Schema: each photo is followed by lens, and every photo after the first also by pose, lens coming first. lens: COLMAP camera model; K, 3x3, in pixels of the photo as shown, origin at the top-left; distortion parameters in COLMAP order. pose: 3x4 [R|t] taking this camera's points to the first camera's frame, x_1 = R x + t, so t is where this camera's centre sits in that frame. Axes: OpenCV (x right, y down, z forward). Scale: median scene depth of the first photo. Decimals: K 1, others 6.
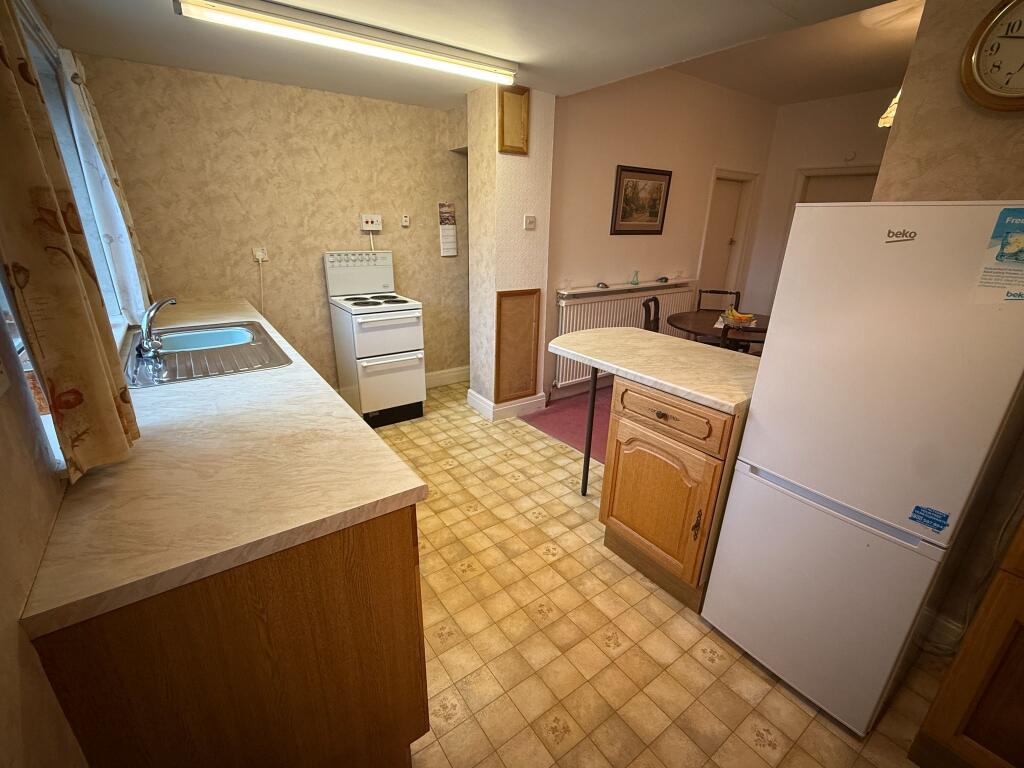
lens RADIAL K [[452.9, 0, 510.4], [0, 452.9, 385.0], [0, 0, 1]] dist [0.003018, -0.001310]
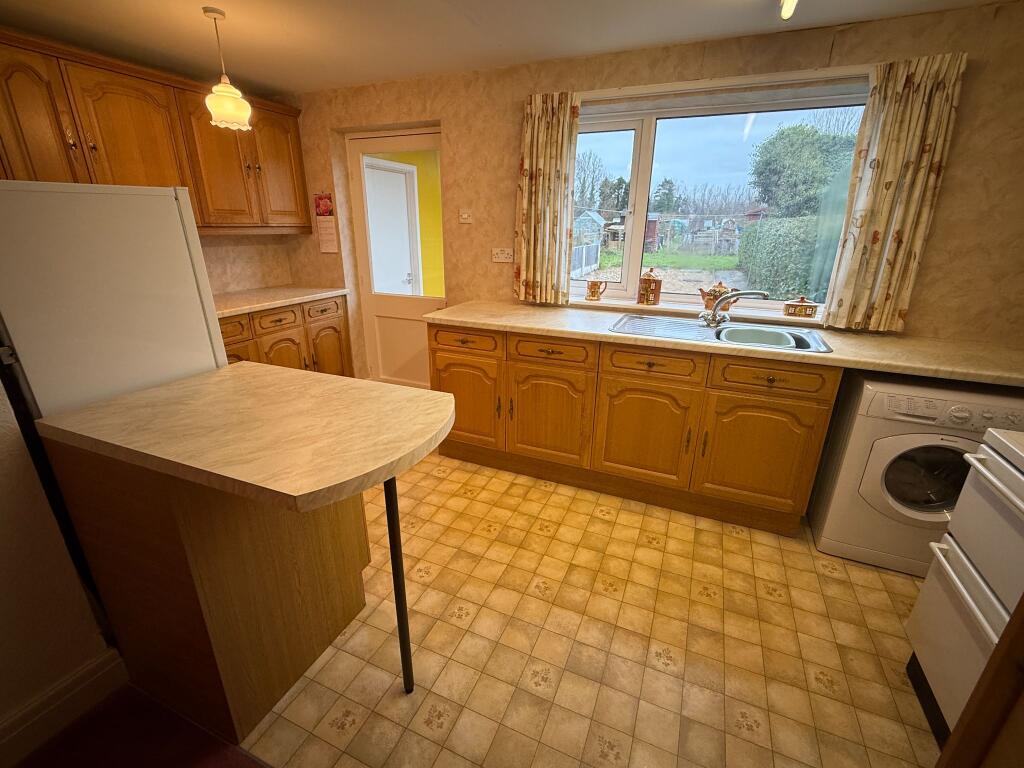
lens RADIAL K [[452.9, 0, 510.4], [0, 452.9, 385.0], [0, 0, 1]] dist [0.003018, -0.001310]
pose [[-0.858155, 0.148850, -0.491339, 0.235967], [-0.198835, 0.785991, 0.585391, -0.354829], [0.473323, 0.600052, -0.644906, 1.025834]]
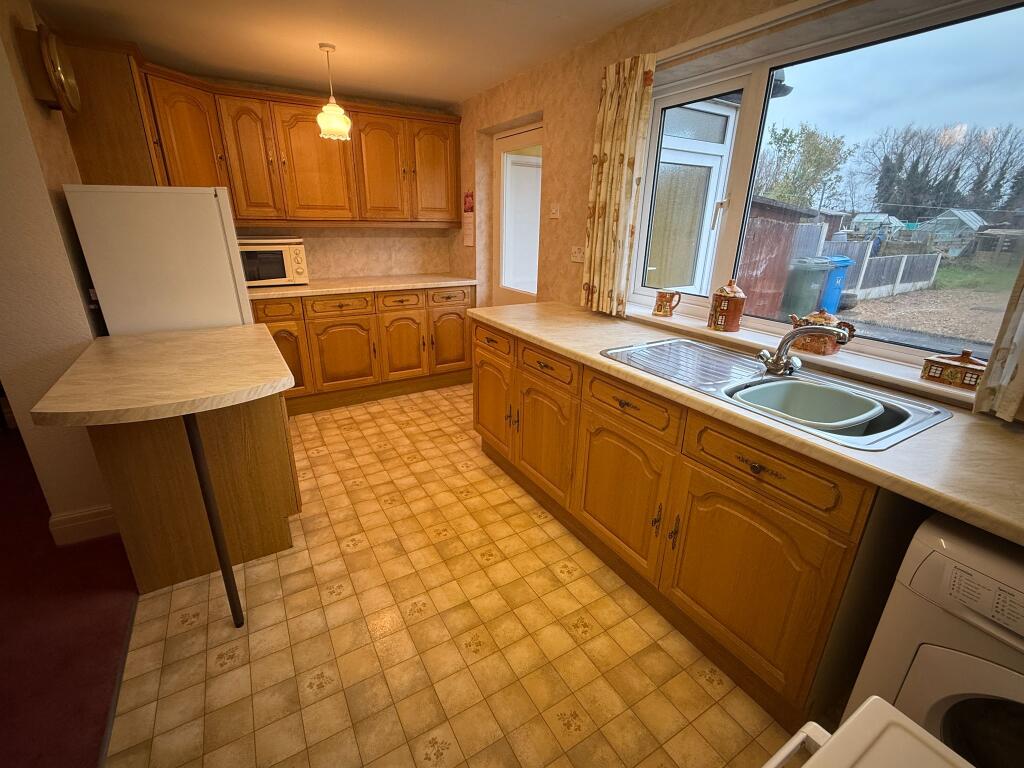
lens RADIAL K [[452.9, 0, 510.4], [0, 452.9, 385.0], [0, 0, 1]] dist [0.003018, -0.001310]
pose [[-0.995611, -0.061174, 0.070826, -0.209403], [-0.001027, 0.763884, 0.645352, -0.370757], [-0.093581, 0.642447, -0.760594, 1.058345]]
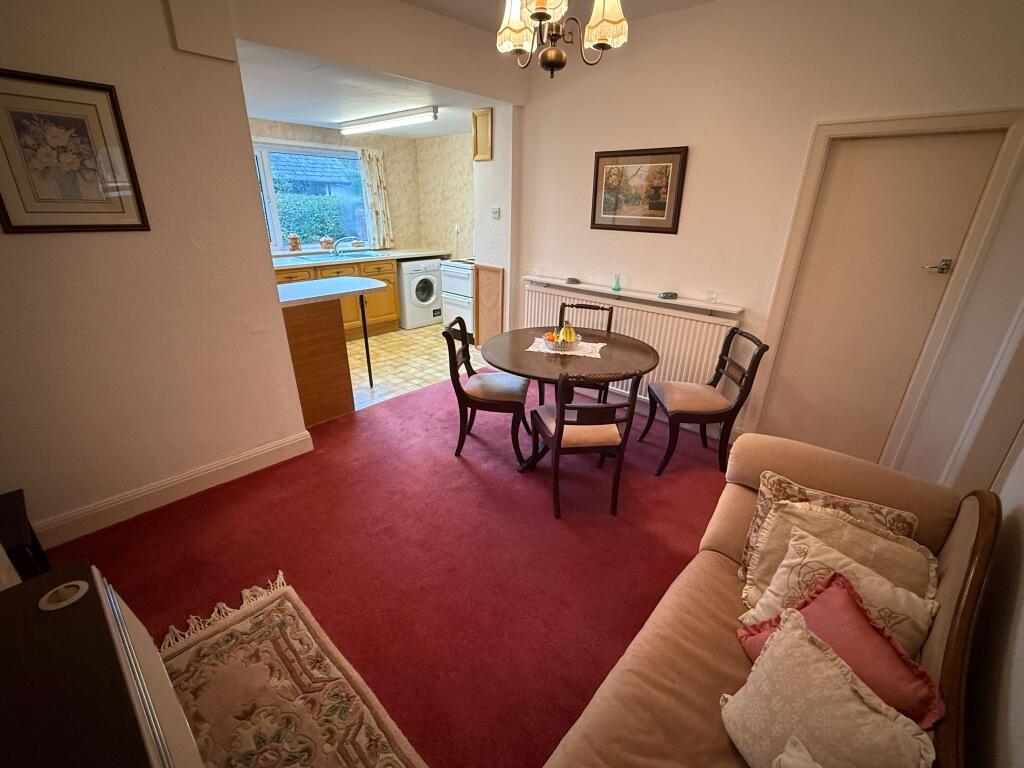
lens RADIAL K [[452.9, 0, 510.4], [0, 452.9, 385.0], [0, 0, 1]] dist [0.003018, -0.001310]
pose [[0.213330, 0.355938, -0.909834, 1.431565], [-0.351959, 0.896741, 0.268291, -0.296143], [0.911381, 0.262990, 0.316577, 0.806584]]
